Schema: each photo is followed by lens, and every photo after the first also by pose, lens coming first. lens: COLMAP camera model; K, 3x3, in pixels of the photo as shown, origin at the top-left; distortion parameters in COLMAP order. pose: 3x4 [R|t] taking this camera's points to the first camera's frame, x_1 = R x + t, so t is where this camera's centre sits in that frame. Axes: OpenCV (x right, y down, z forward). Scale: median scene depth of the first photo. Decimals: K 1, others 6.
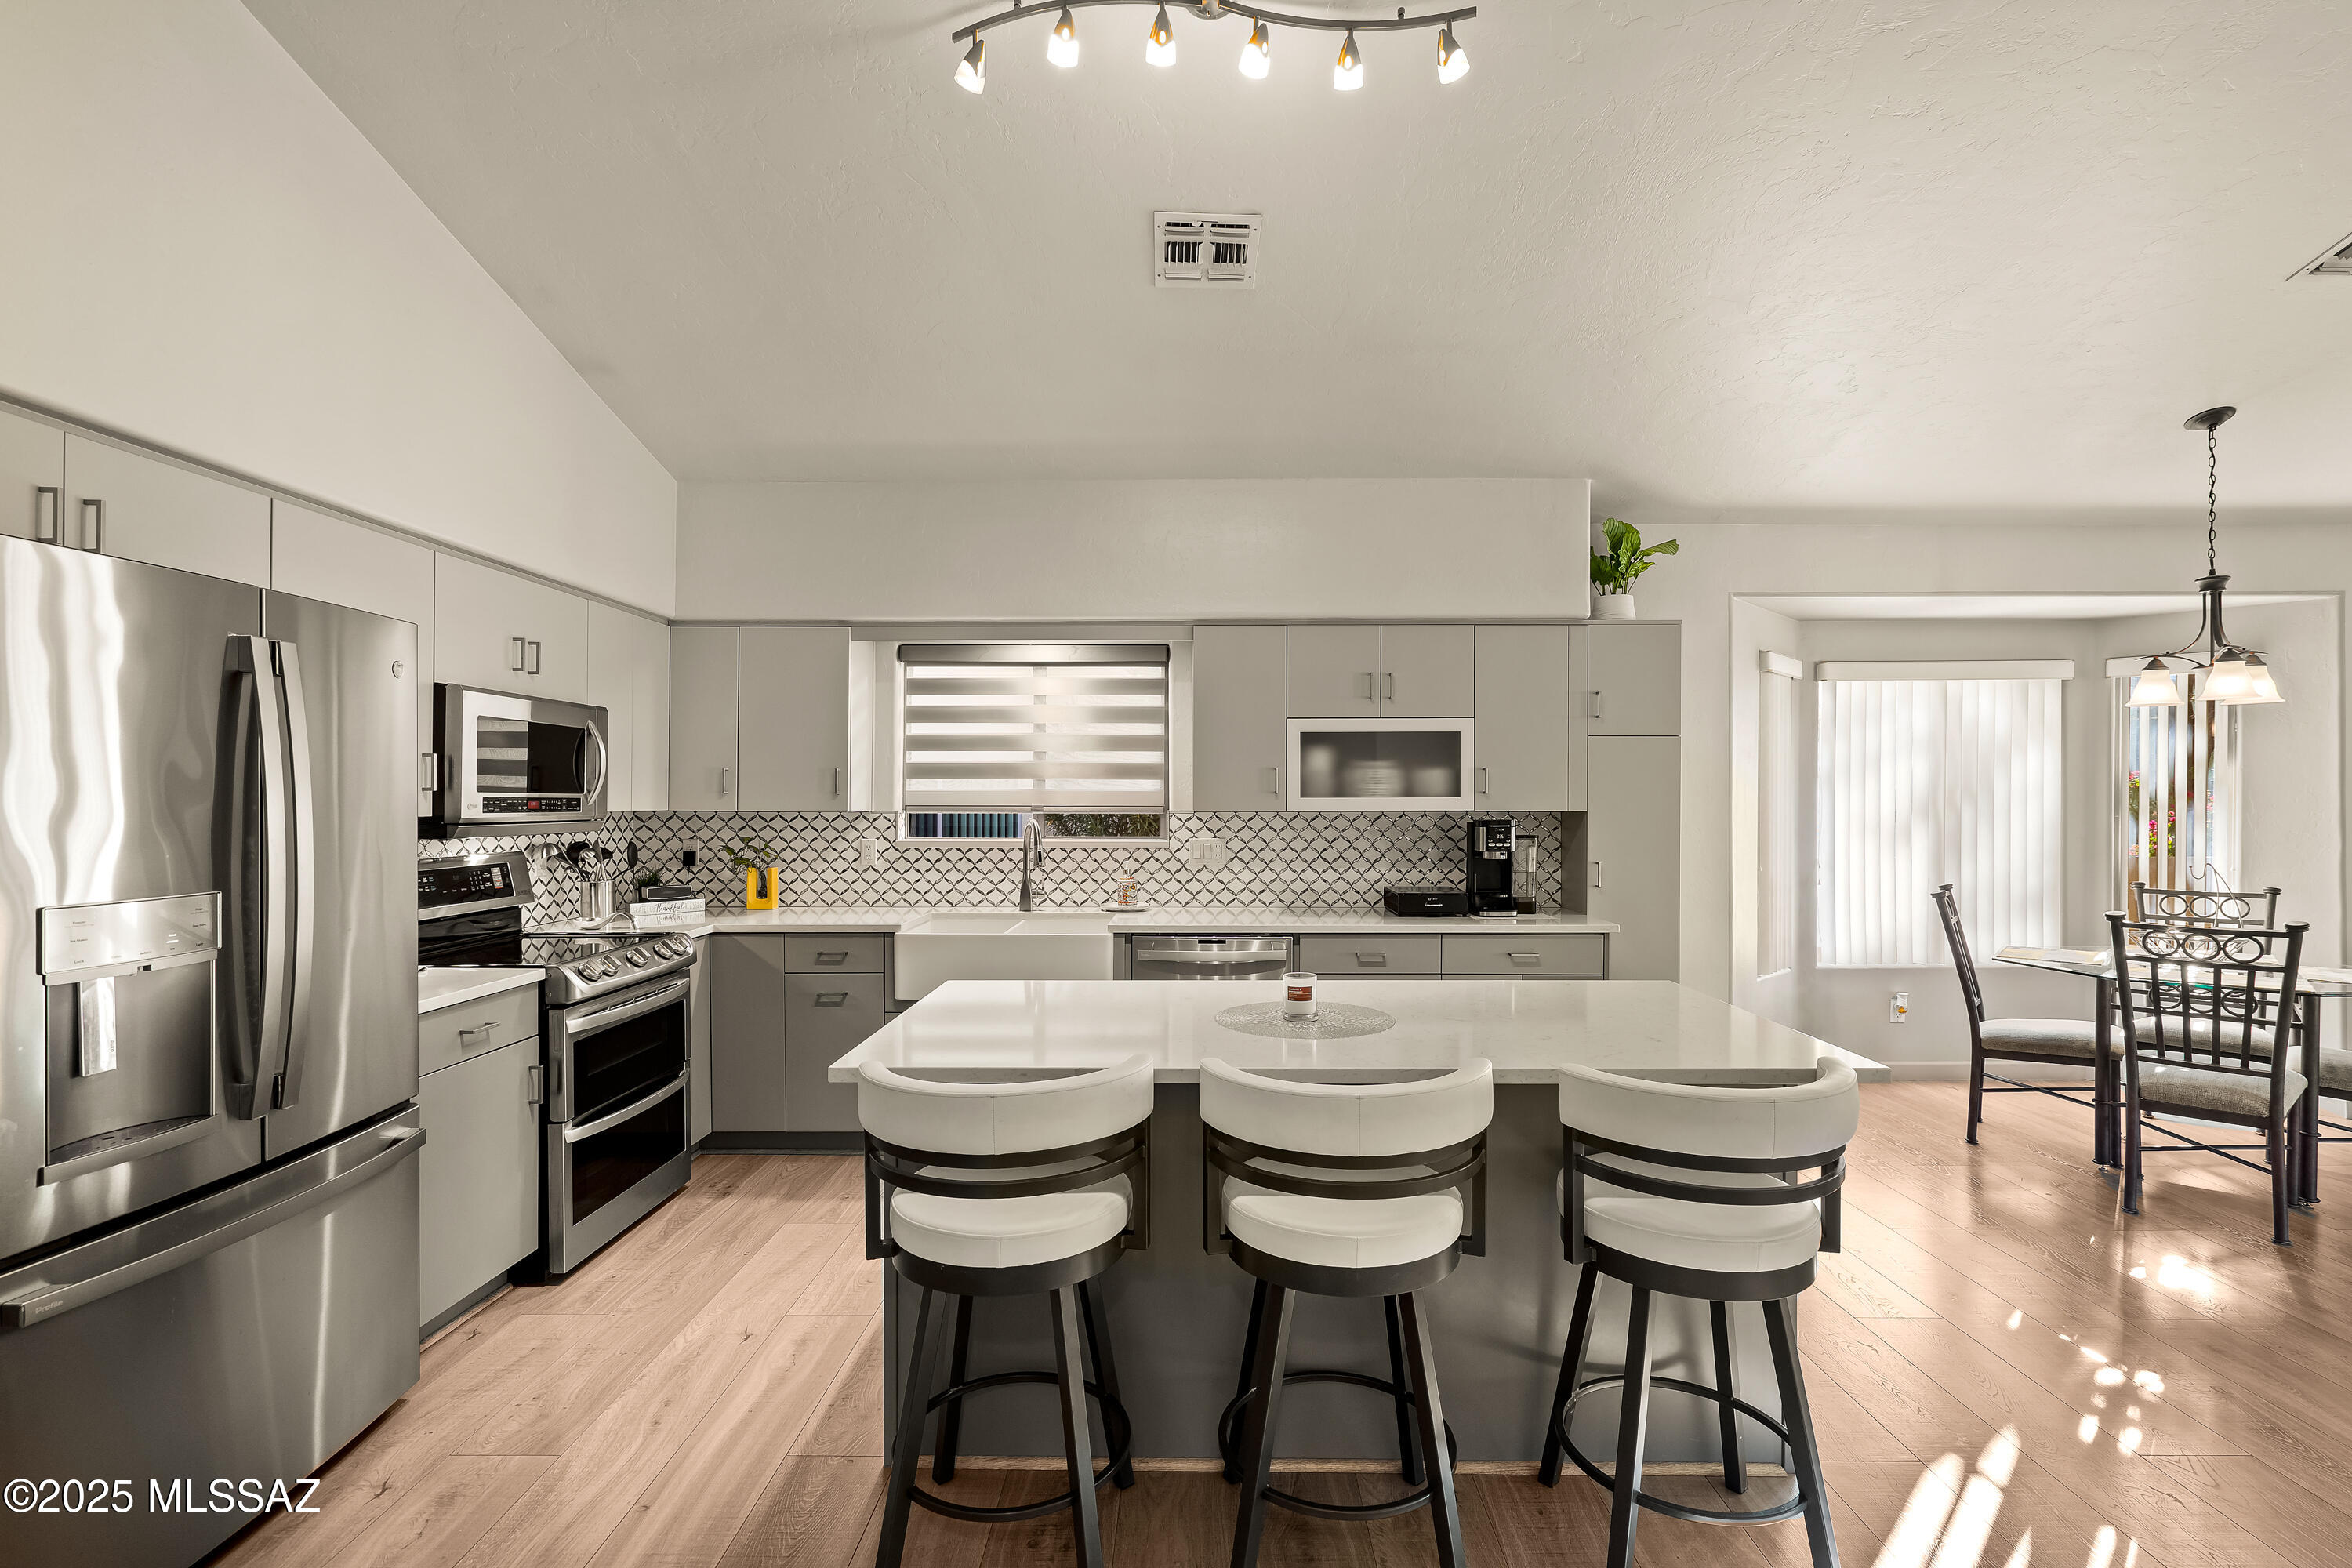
lens RADIAL K [[1063.6, 0, 1177.5], [0, 1063.6, 797.5], [0, 0, 1]] dist [0.005178, 0.000813]
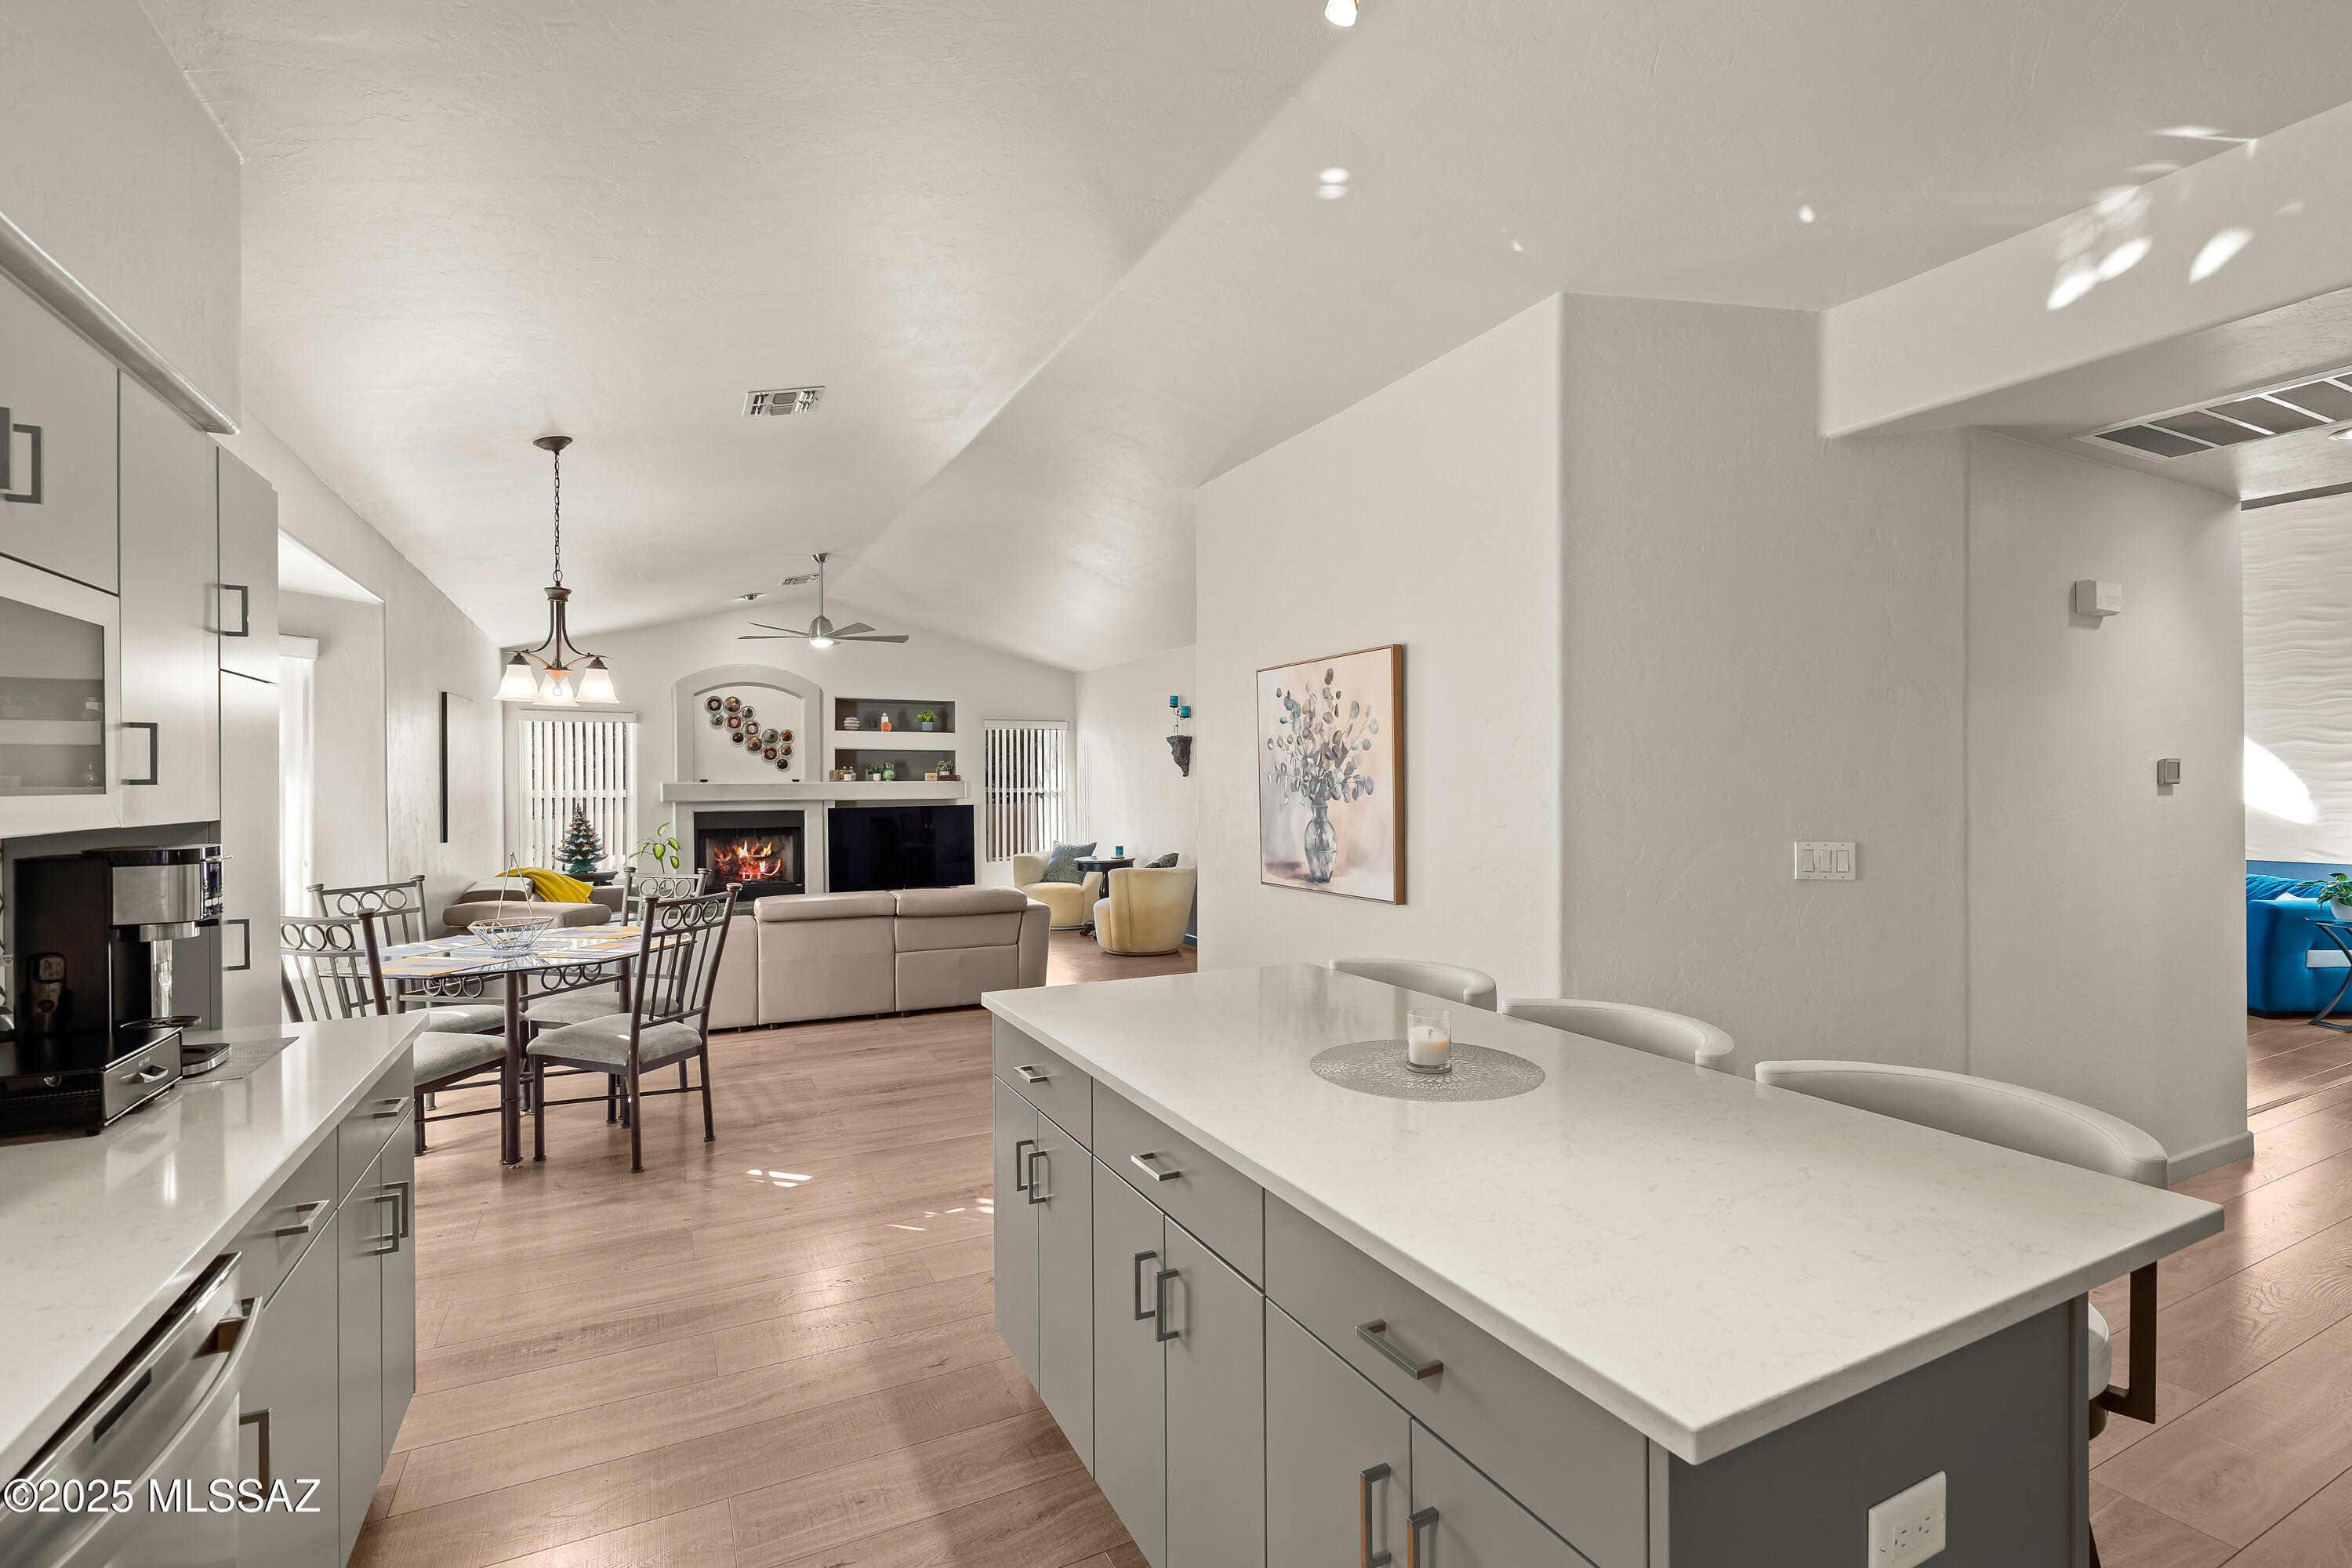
lens RADIAL K [[1063.6, 0, 1179.7], [0, 1063.6, 781.4], [0, 0, 1]] dist [0.005178, 0.000813]
pose [[0.884941, -0.008032, 0.465635, 1.022230], [-0.002126, 0.999771, 0.021286, -0.031108], [-0.465699, -0.019827, 0.884721, -0.277490]]
